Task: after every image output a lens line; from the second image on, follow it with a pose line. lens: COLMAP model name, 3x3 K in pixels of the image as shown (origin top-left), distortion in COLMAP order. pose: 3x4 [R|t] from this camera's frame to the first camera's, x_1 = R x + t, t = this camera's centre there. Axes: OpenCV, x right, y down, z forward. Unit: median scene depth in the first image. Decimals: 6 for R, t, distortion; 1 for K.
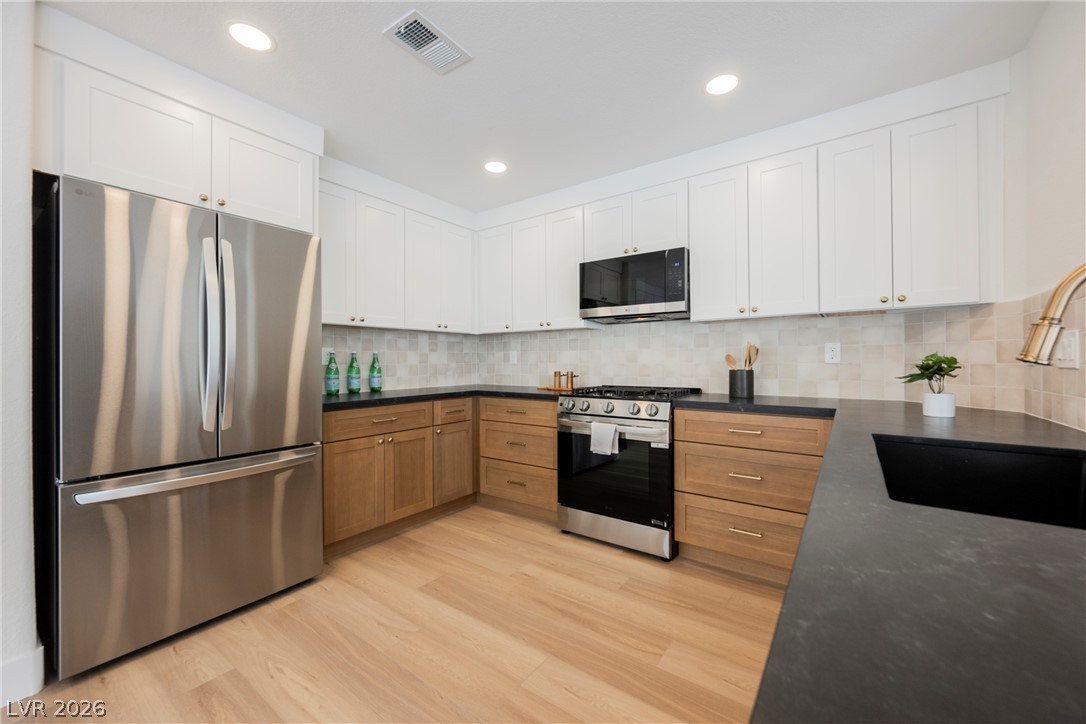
lens RADIAL K [[424.6, 0, 545.3], [0, 424.6, 357.7], [0, 0, 1]] dist [-0.000834, -0.000105]
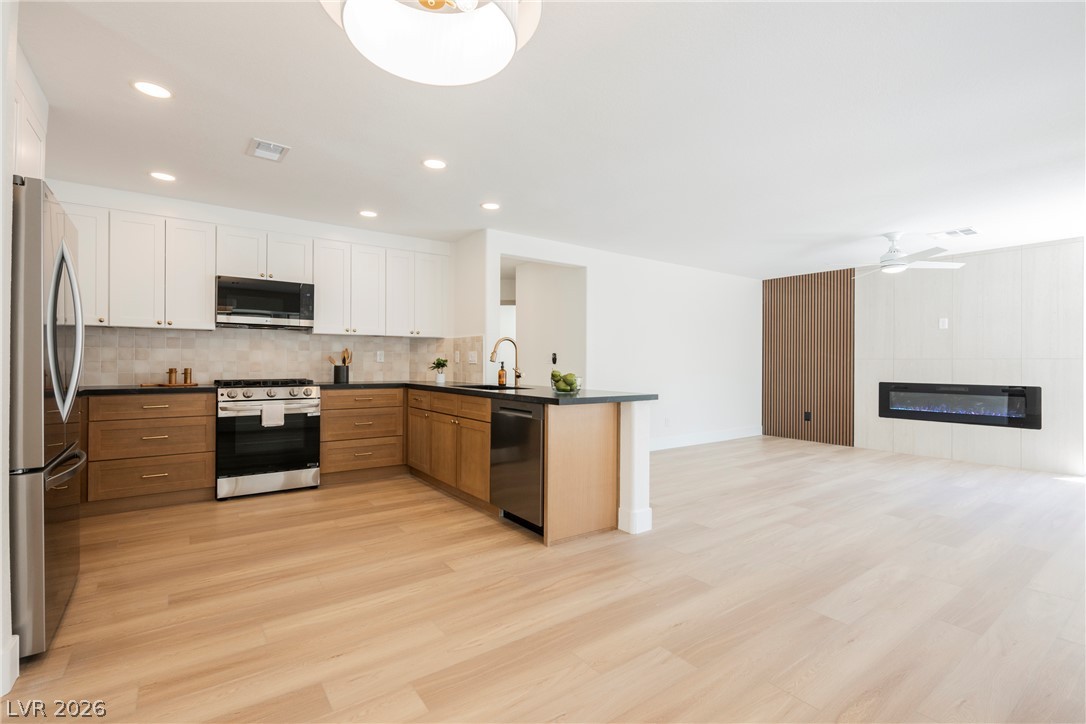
lens RADIAL K [[502.3, 0, 544.6], [0, 502.3, 361.3], [0, 0, 1]] dist [0.000149, -0.000083]
pose [[0.307743, 0.007849, 0.951437, -1.168352], [-0.016220, 0.999864, -0.003002, 0.004871], [-0.951331, -0.014508, 0.307828, -0.348582]]
